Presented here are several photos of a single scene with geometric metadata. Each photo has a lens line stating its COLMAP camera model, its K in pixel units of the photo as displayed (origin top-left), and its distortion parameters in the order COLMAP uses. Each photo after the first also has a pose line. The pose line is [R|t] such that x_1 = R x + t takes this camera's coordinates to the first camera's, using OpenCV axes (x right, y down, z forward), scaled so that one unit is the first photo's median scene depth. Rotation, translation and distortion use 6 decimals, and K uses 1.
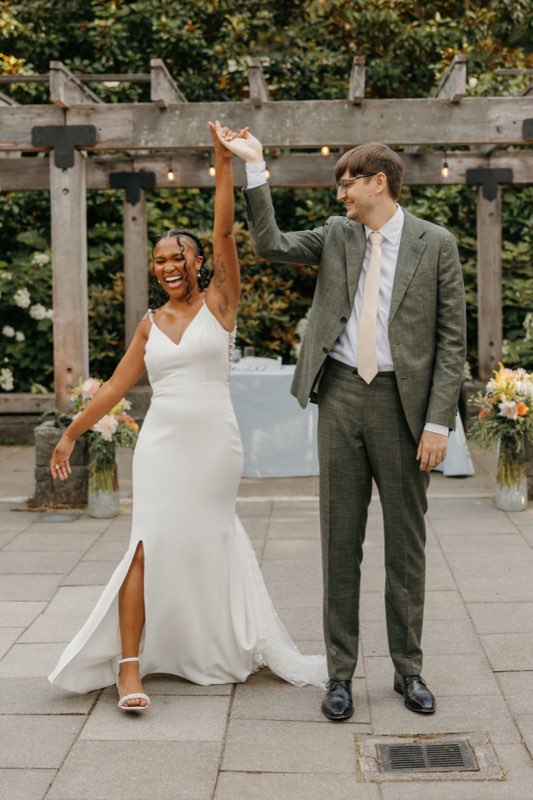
lens RADIAL K [[1306.8, 0, 299.2], [0, 1306.8, 399.3], [0, 0, 1]] dist [-0.036203, 0.048256]
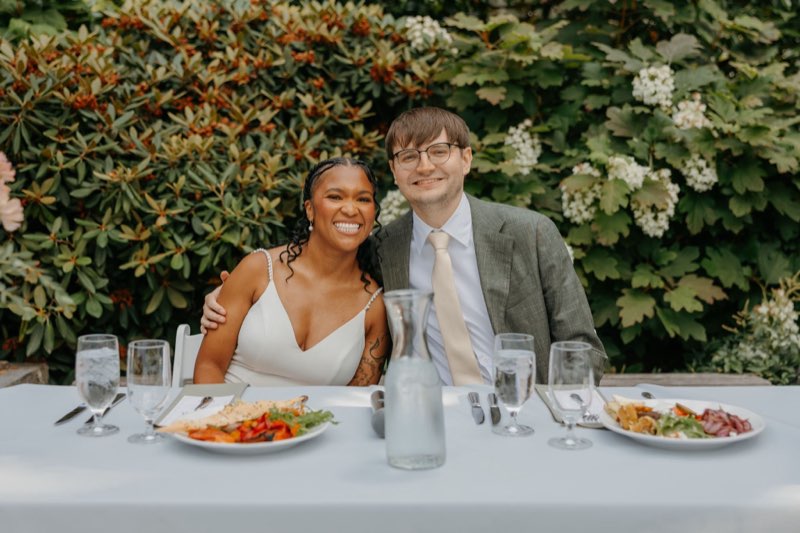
lens RADIAL K [[1216.6, 0, 398.2], [0, 1216.6, 217.4], [0, 0, 1]] dist [0.048485, -0.005703]
pose [[0.999970, 0.007559, -0.001646, 0.005284], [-0.007593, 0.999741, -0.021468, -0.044201], [0.001483, 0.021480, 0.999768, 0.595412]]
